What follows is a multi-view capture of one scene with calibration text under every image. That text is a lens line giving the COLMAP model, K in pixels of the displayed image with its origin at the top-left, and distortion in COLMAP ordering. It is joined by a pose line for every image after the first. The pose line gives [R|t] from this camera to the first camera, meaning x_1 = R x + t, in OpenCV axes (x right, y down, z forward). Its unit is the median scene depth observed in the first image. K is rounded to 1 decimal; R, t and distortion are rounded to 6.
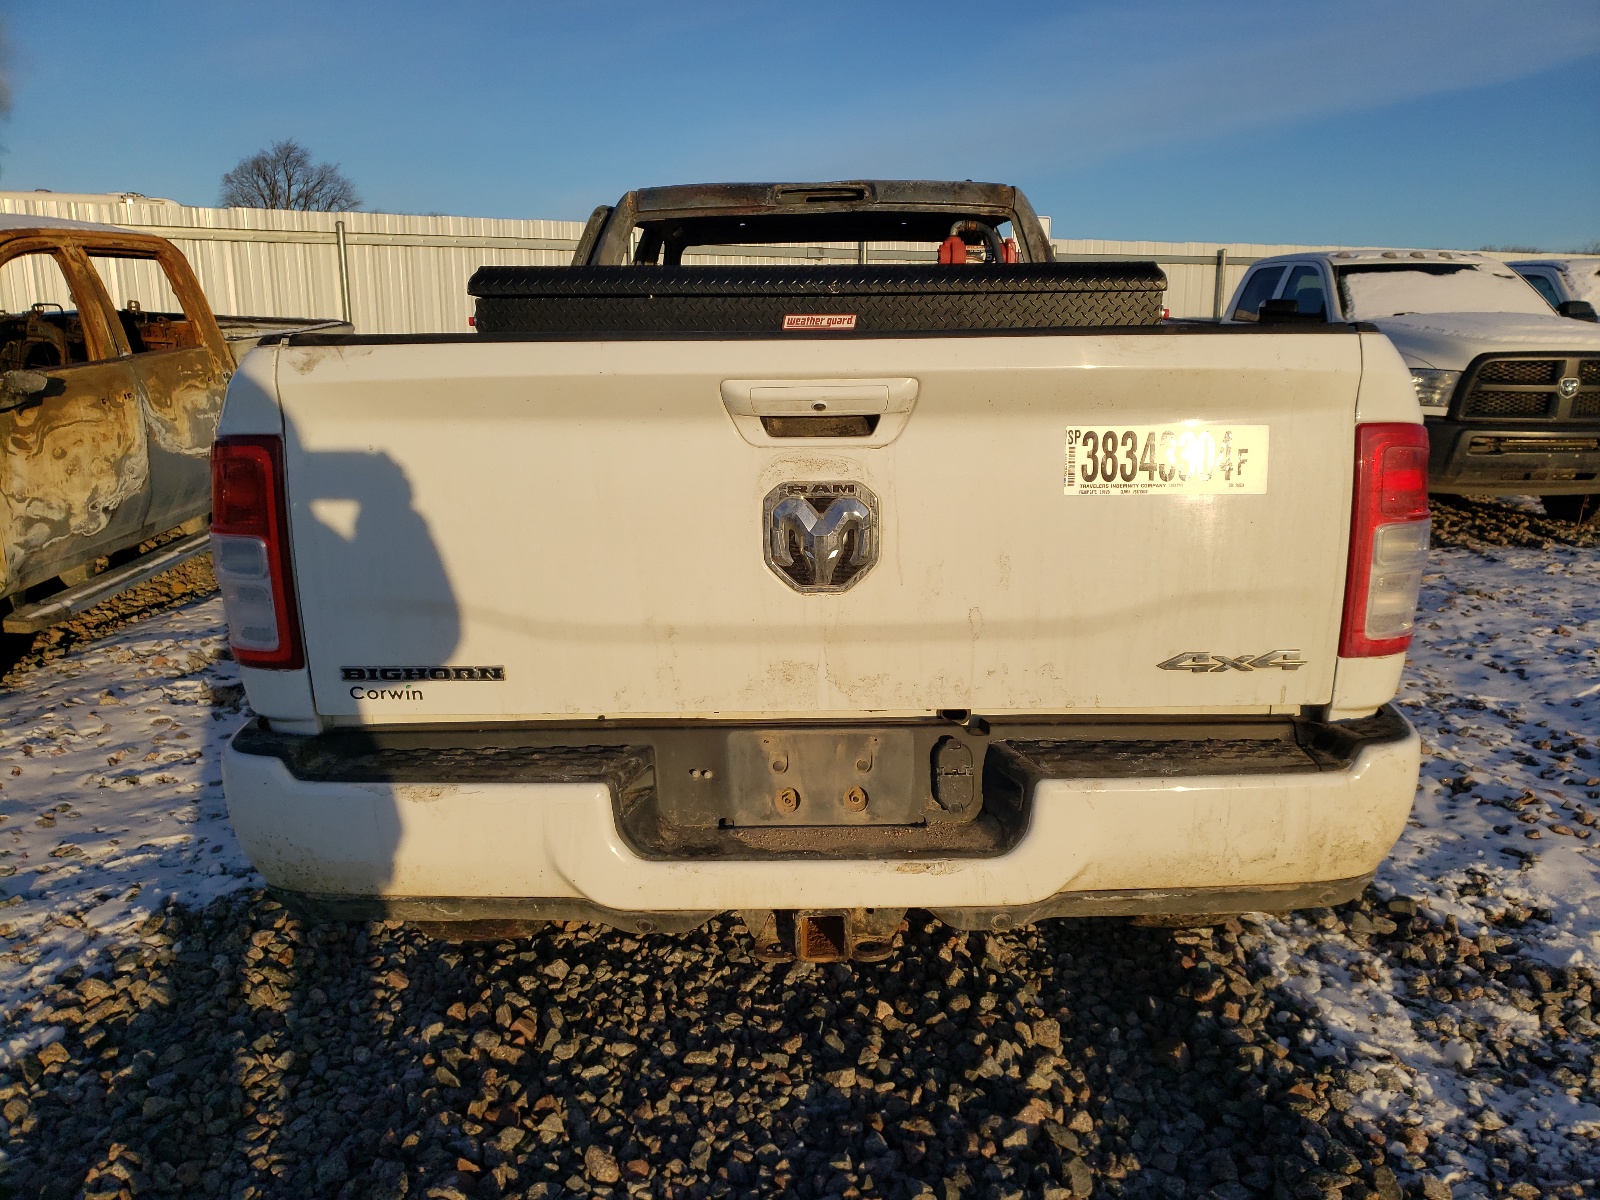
lens RADIAL K [[1223.8, 0, 800.0], [0, 1223.8, 600.0], [0, 0, 1]] dist [0.003489, -0.003879]
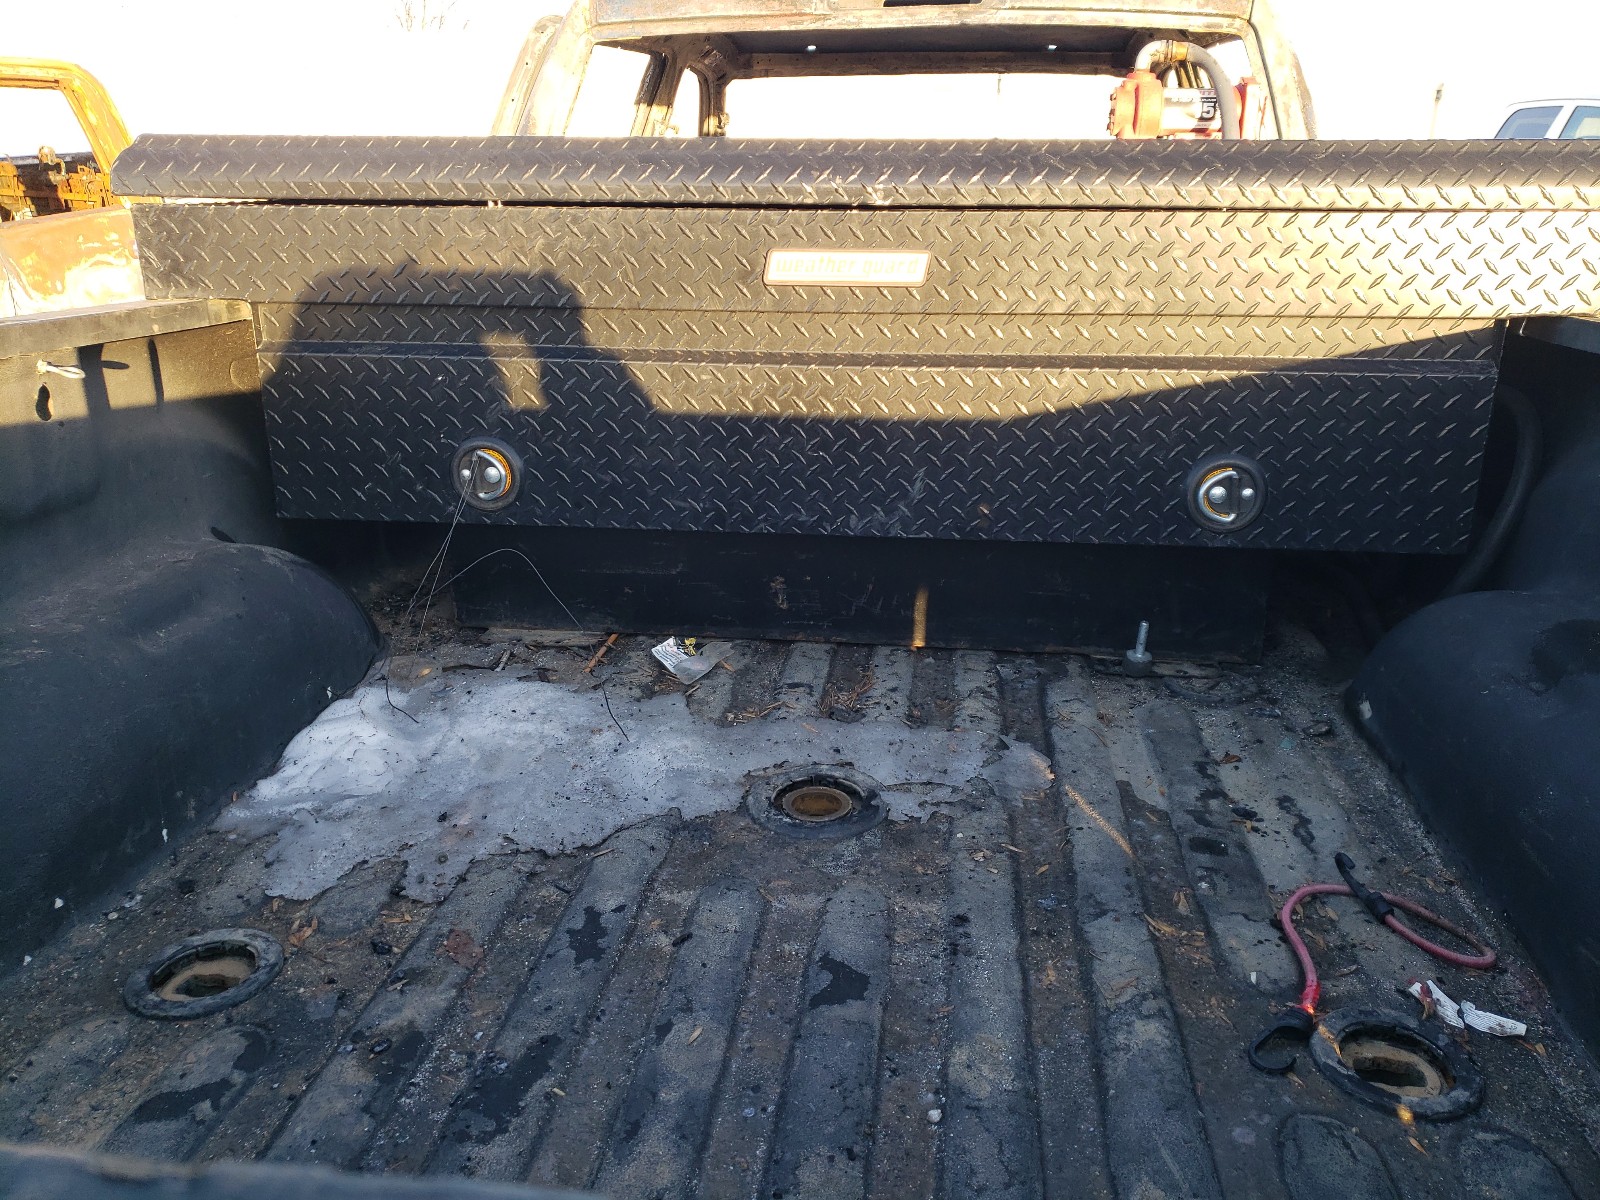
lens RADIAL K [[1223.8, 0, 800.0], [0, 1223.8, 600.0], [0, 0, 1]] dist [0.003489, -0.003879]
pose [[0.994407, 0.049669, -0.093209, 0.034474], [-0.037815, 0.991450, 0.124889, -0.117646], [0.098615, -0.120666, 0.987783, 0.391260]]
